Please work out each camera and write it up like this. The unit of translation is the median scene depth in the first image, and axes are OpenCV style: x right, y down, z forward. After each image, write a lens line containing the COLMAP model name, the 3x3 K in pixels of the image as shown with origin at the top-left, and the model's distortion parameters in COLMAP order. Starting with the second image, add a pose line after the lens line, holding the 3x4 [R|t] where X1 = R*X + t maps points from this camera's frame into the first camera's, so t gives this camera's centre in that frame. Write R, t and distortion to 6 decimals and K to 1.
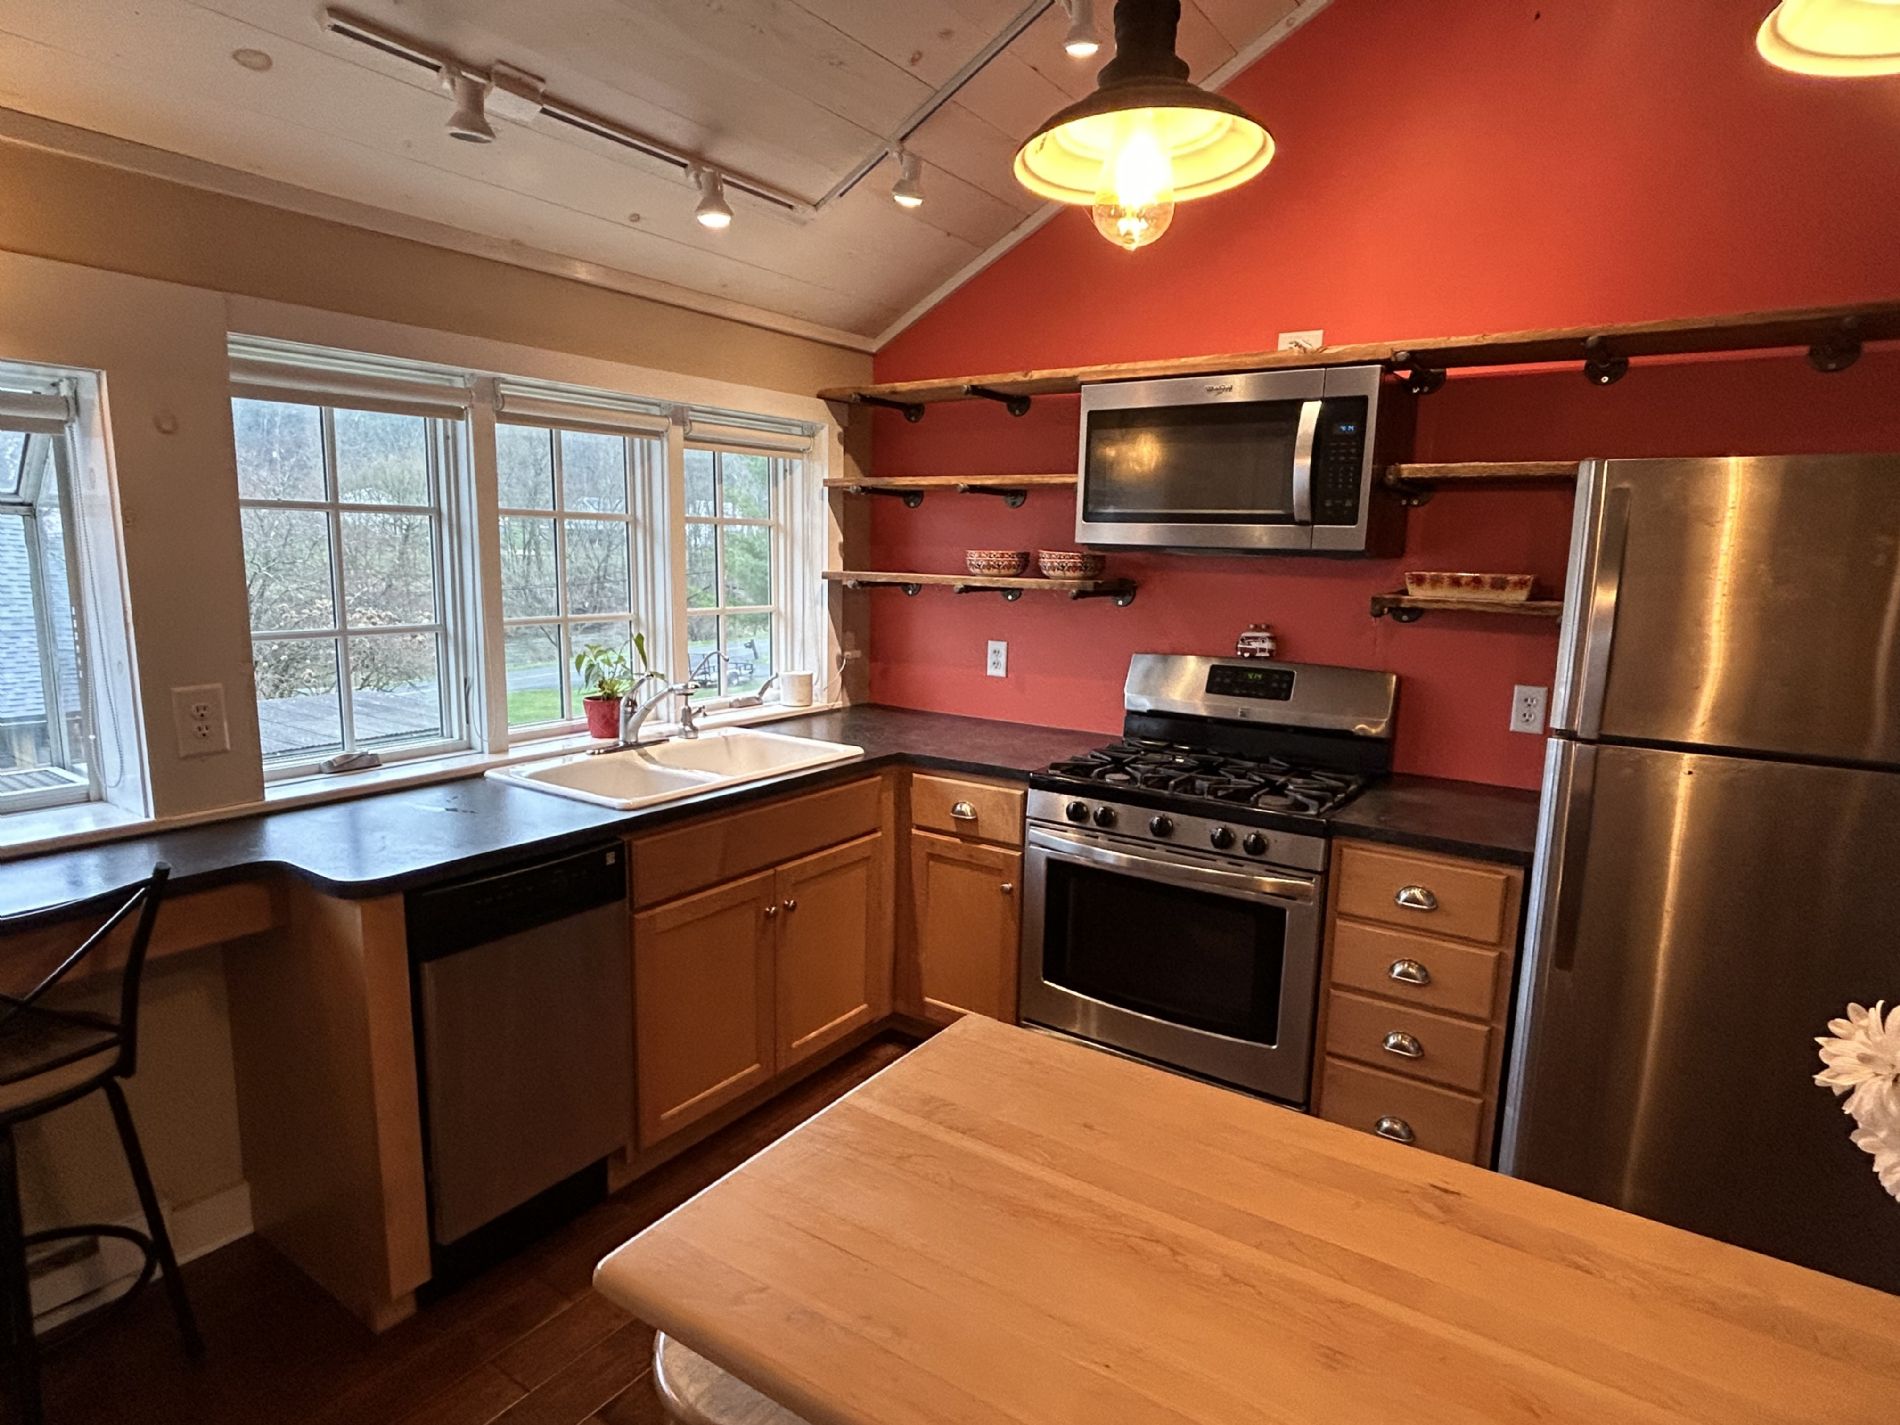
lens RADIAL K [[1068.3, 0, 950.0], [0, 1068.3, 712.5], [0, 0, 1]] dist [0.000146, 0.001380]
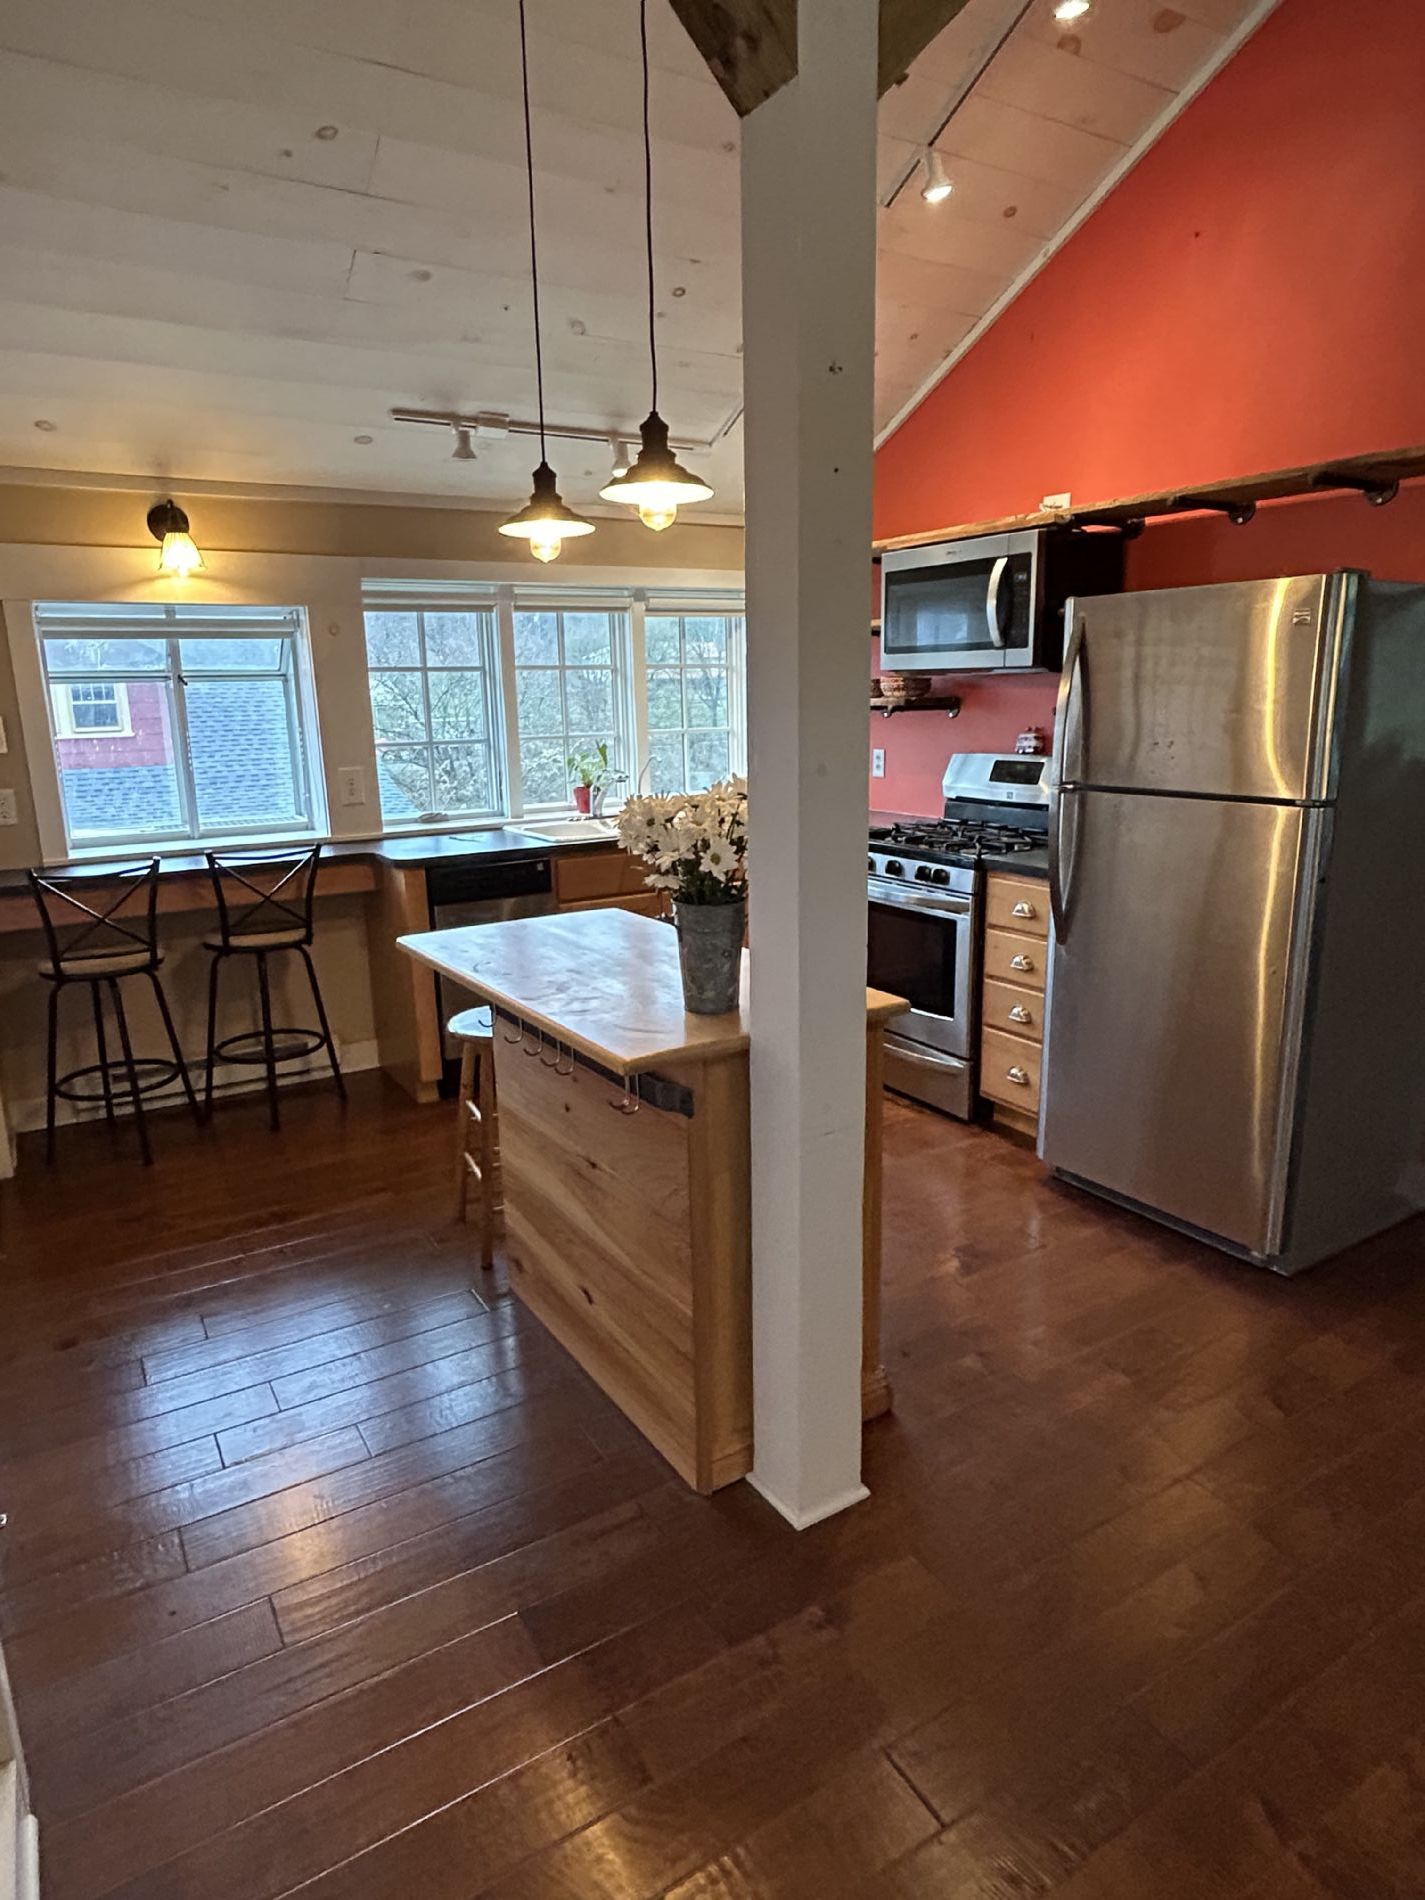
lens RADIAL K [[1157.2, 0, 712.5], [0, 1157.2, 950.0], [0, 0, 1]] dist [-0.001121, -0.001521]
pose [[0.913310, 0.051239, -0.404029, 0.619087], [-0.024406, 0.997157, 0.071289, 0.114542], [0.406534, -0.055248, 0.911964, -0.535244]]
